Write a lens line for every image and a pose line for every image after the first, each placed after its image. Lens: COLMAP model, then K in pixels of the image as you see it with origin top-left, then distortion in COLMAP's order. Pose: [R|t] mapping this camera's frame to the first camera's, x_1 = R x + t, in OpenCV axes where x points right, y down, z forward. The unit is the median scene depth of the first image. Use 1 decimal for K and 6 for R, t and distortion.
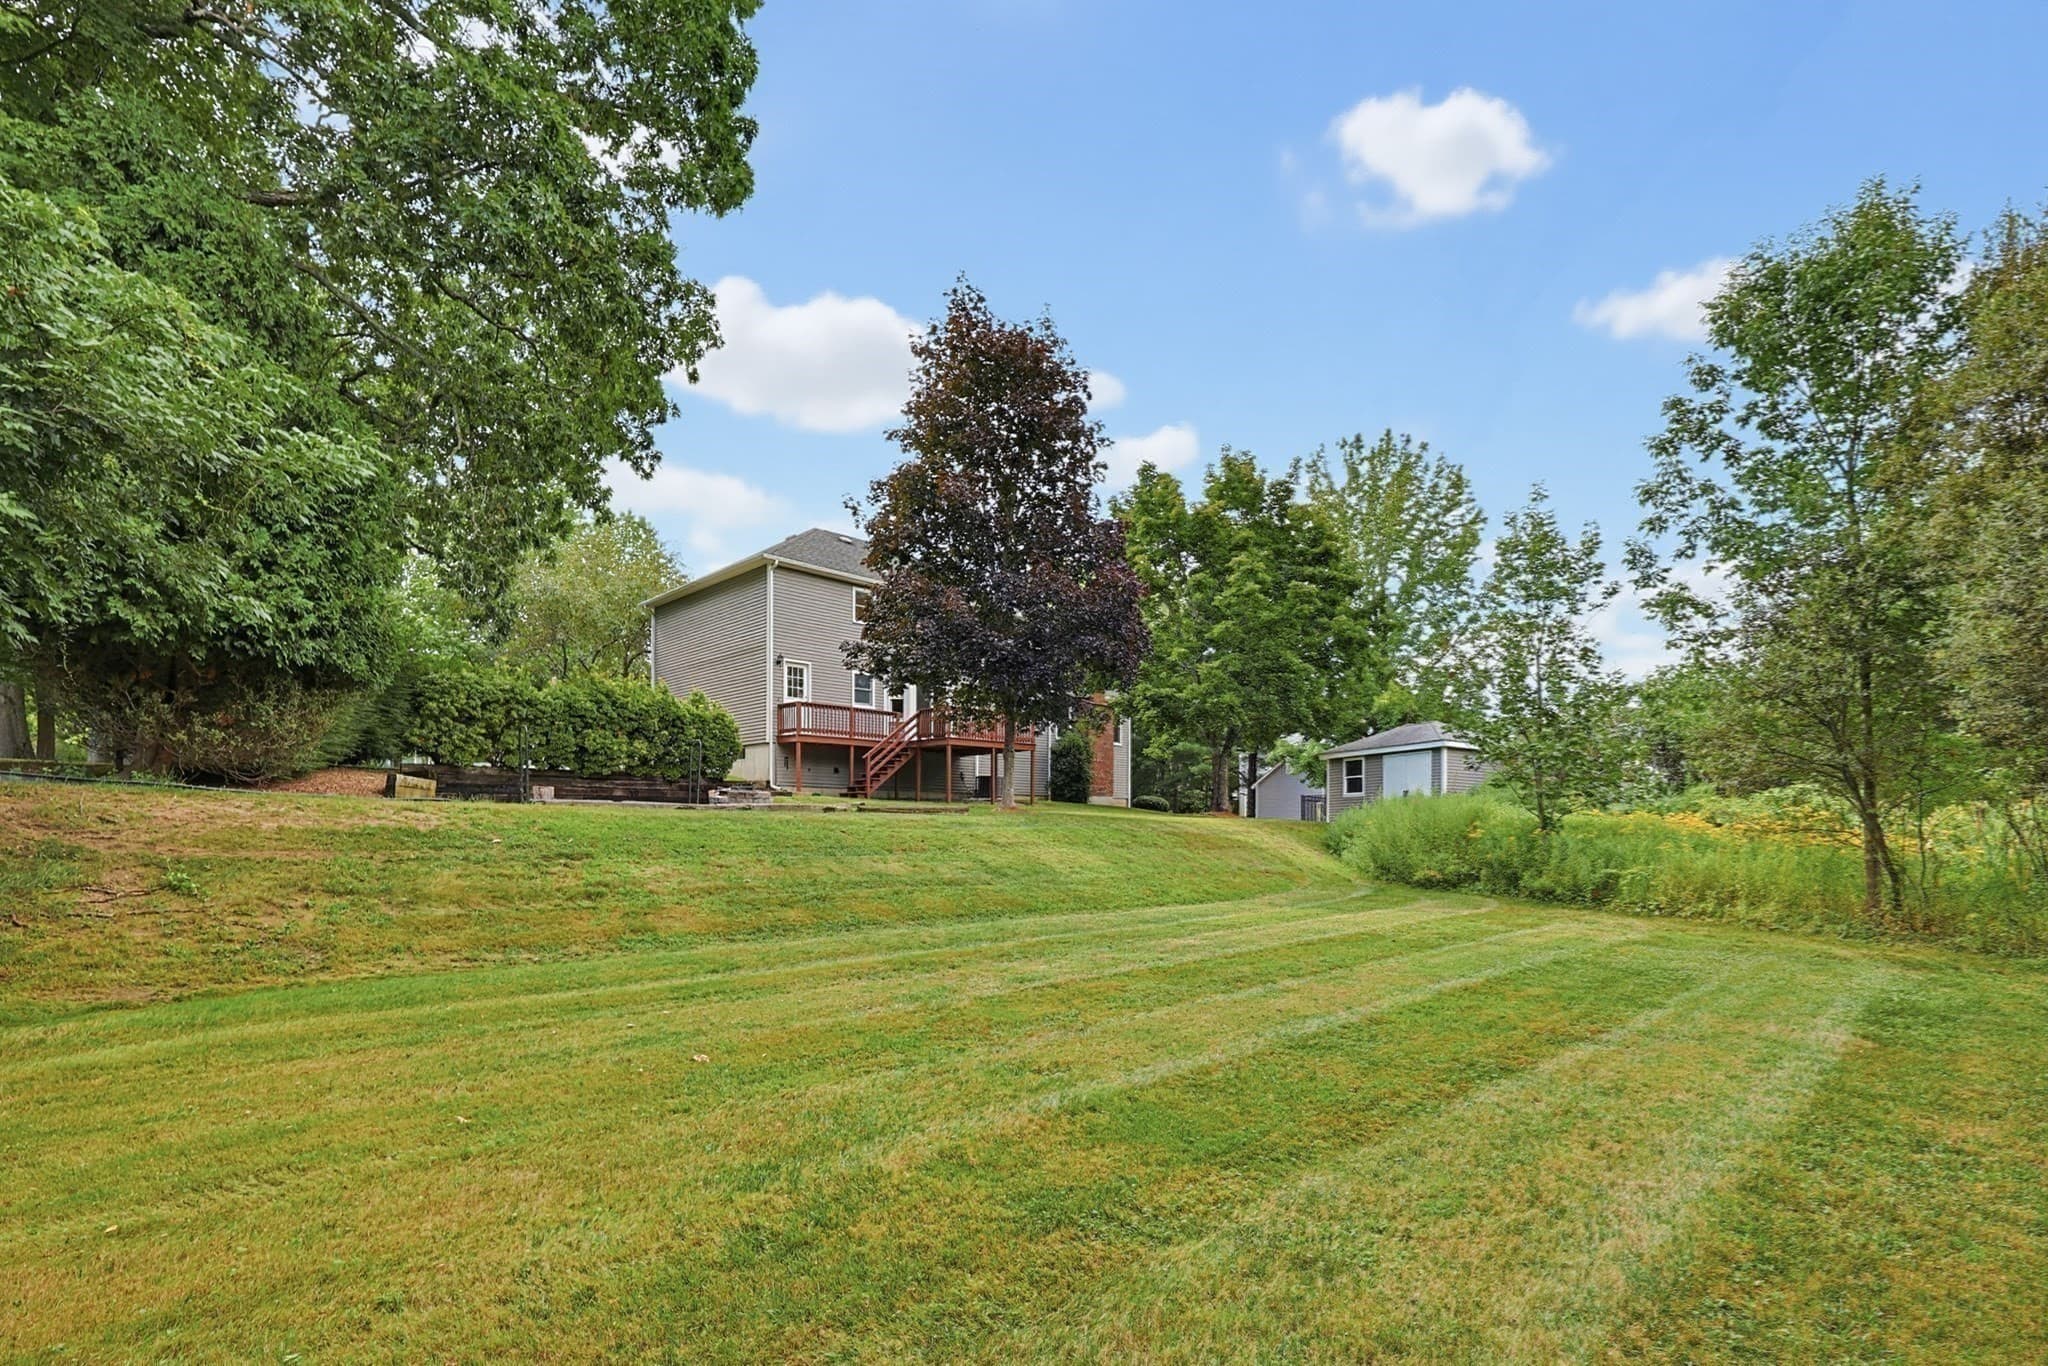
lens RADIAL K [[908.3, 0, 1031.7], [0, 908.3, 804.1], [0, 0, 1]] dist [0.000097, -0.000086]
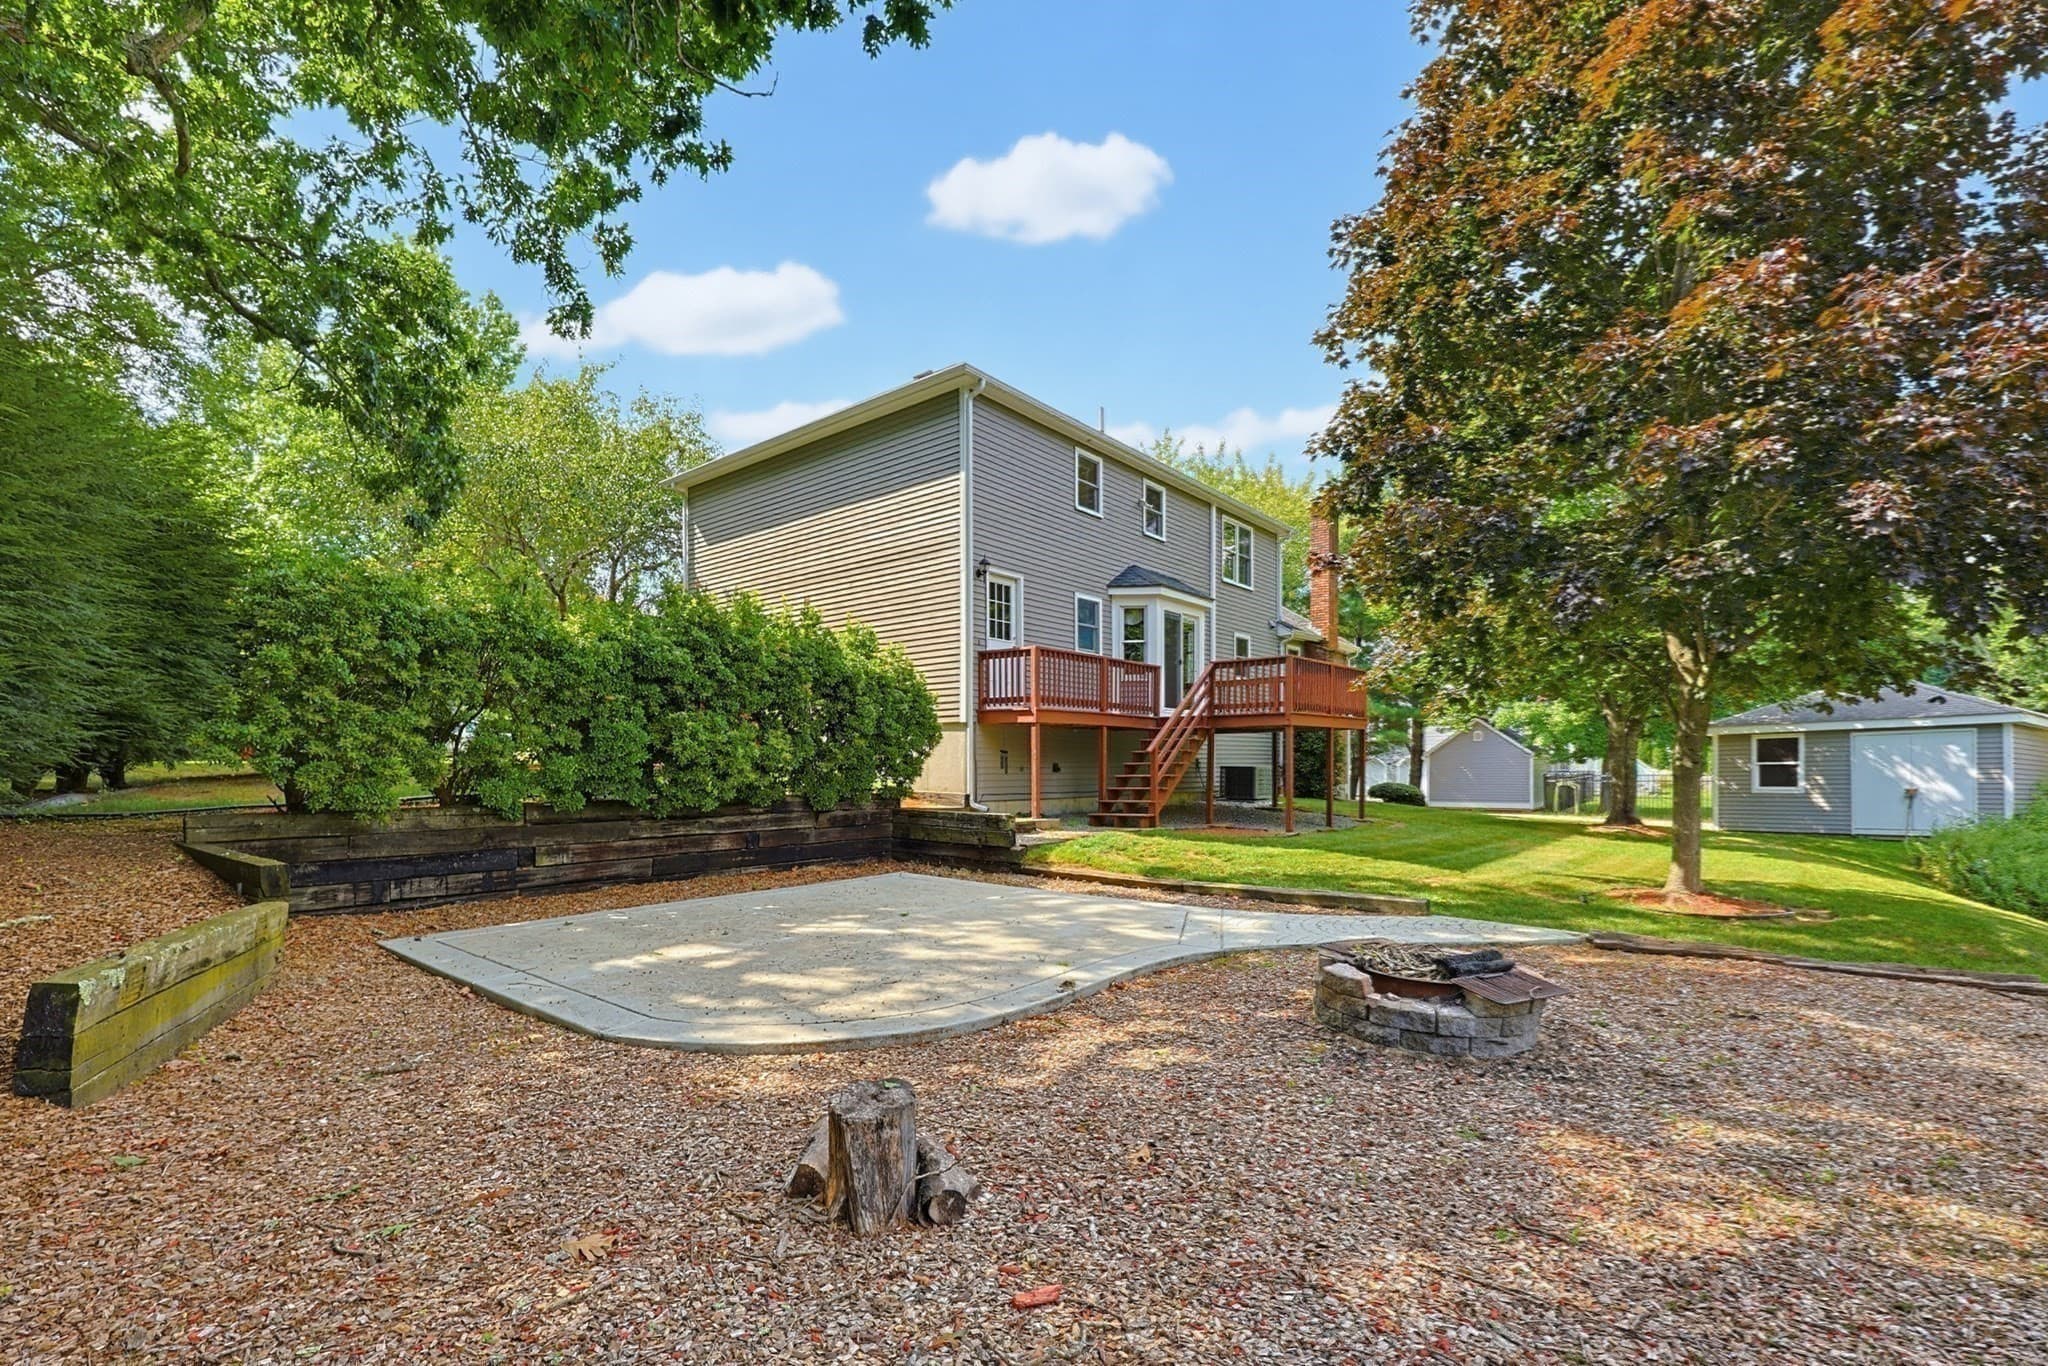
lens RADIAL K [[894.1, 0, 1022.9], [0, 894.1, 750.1], [0, 0, 1]] dist [0.000911, 0.000065]
pose [[0.995643, -0.004597, 0.093128, -0.302701], [0.004029, 0.999972, 0.006285, -0.054492], [-0.093155, -0.005883, 0.995634, 0.469067]]
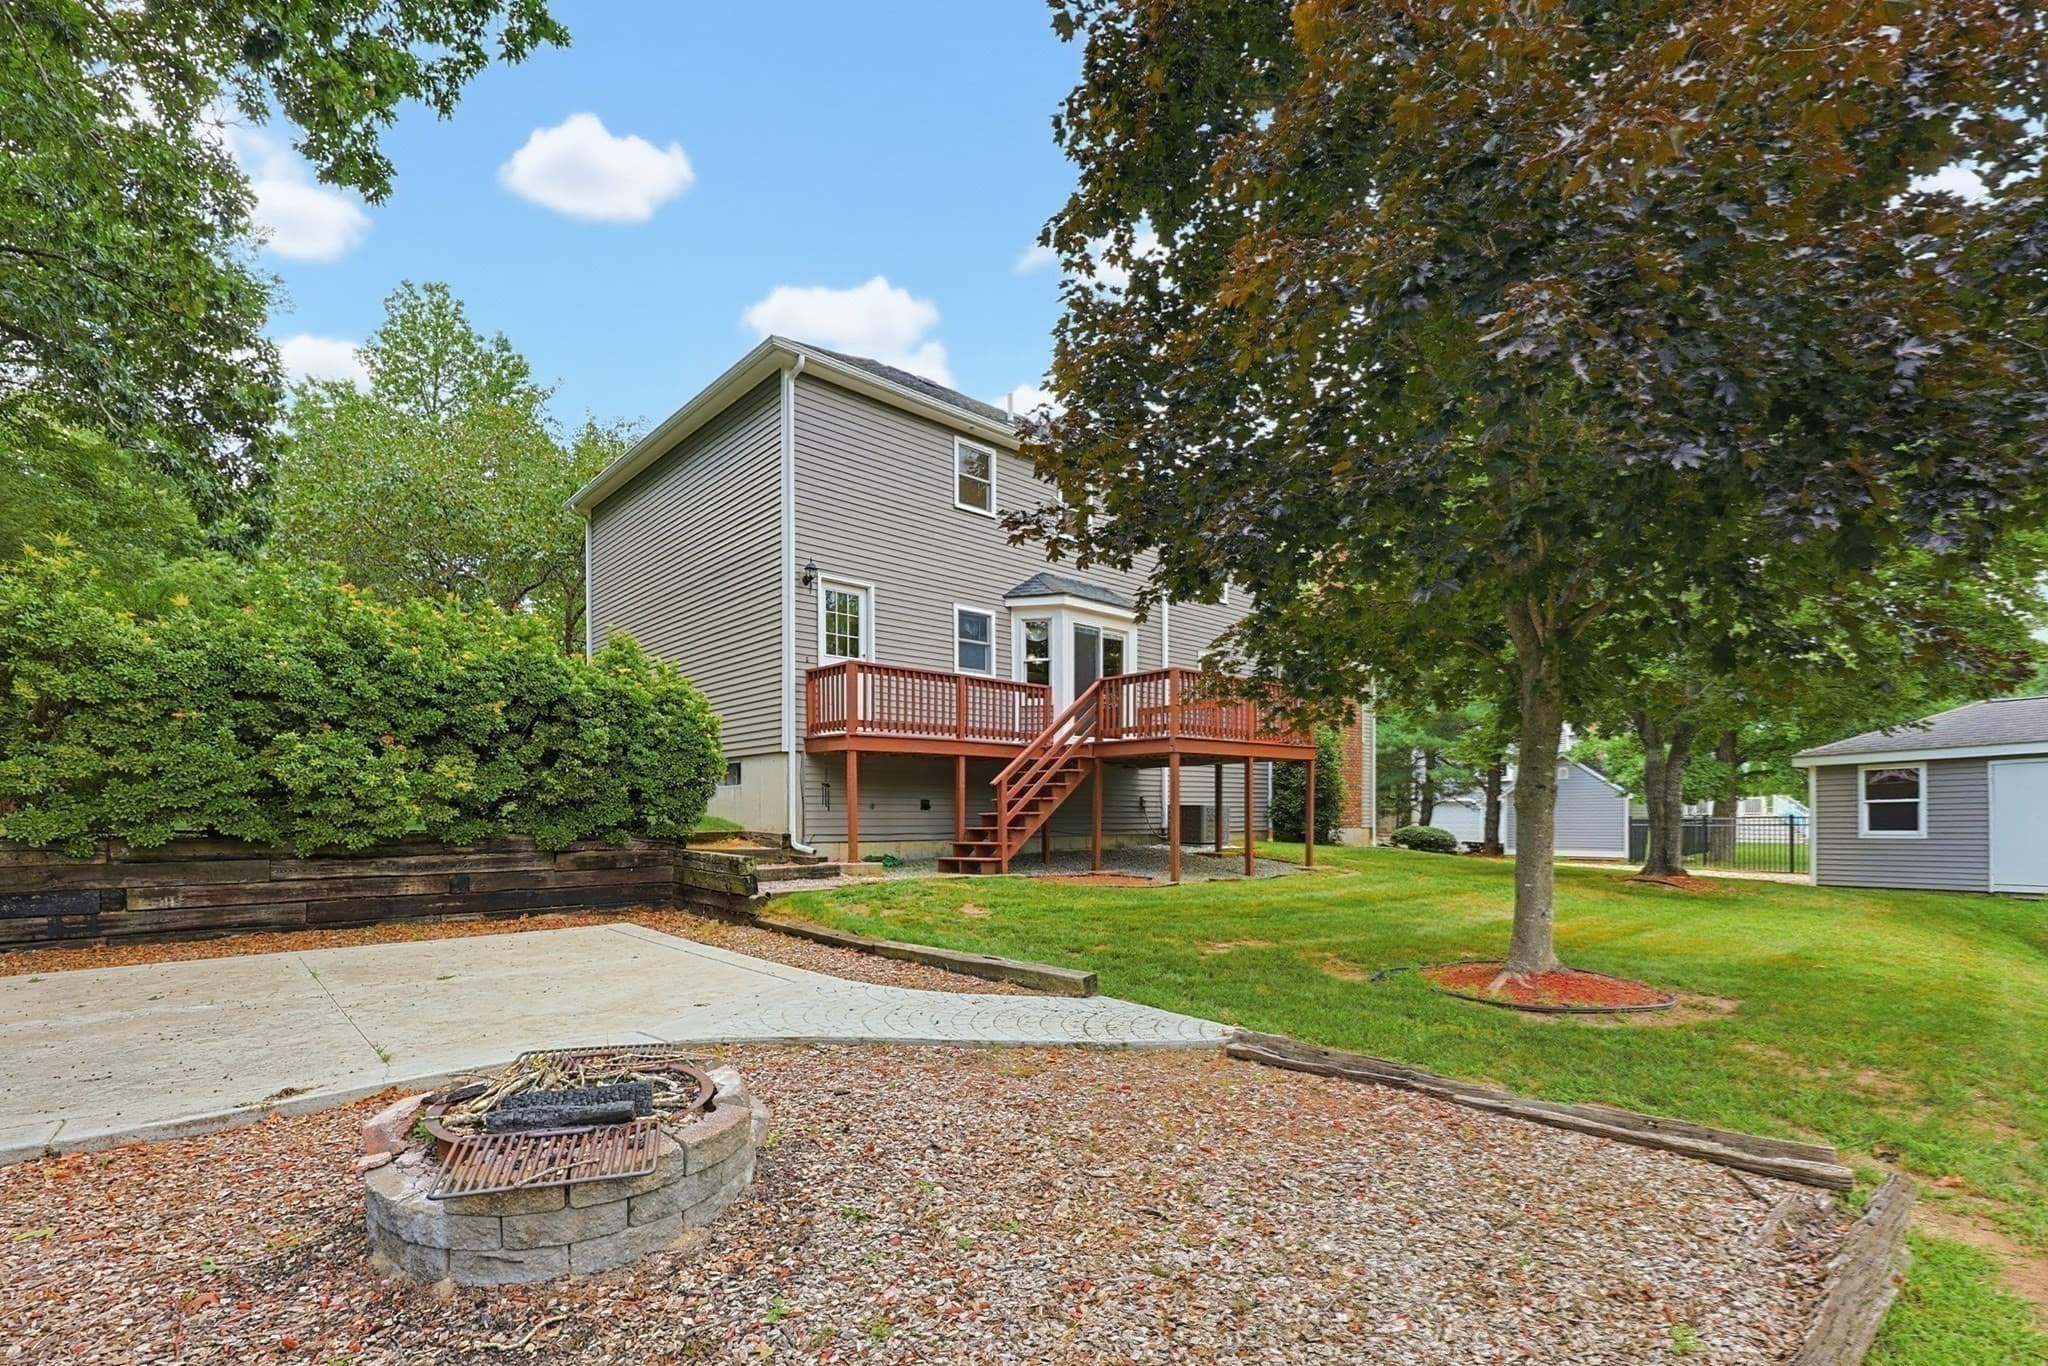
lens RADIAL K [[908.3, 0, 1031.7], [0, 908.3, 804.1], [0, 0, 1]] dist [0.000097, -0.000086]
pose [[0.999227, -0.006744, -0.038723, -0.145529], [0.007289, 0.999876, 0.013953, -0.046350], [0.038624, -0.014224, 0.999153, 0.534700]]
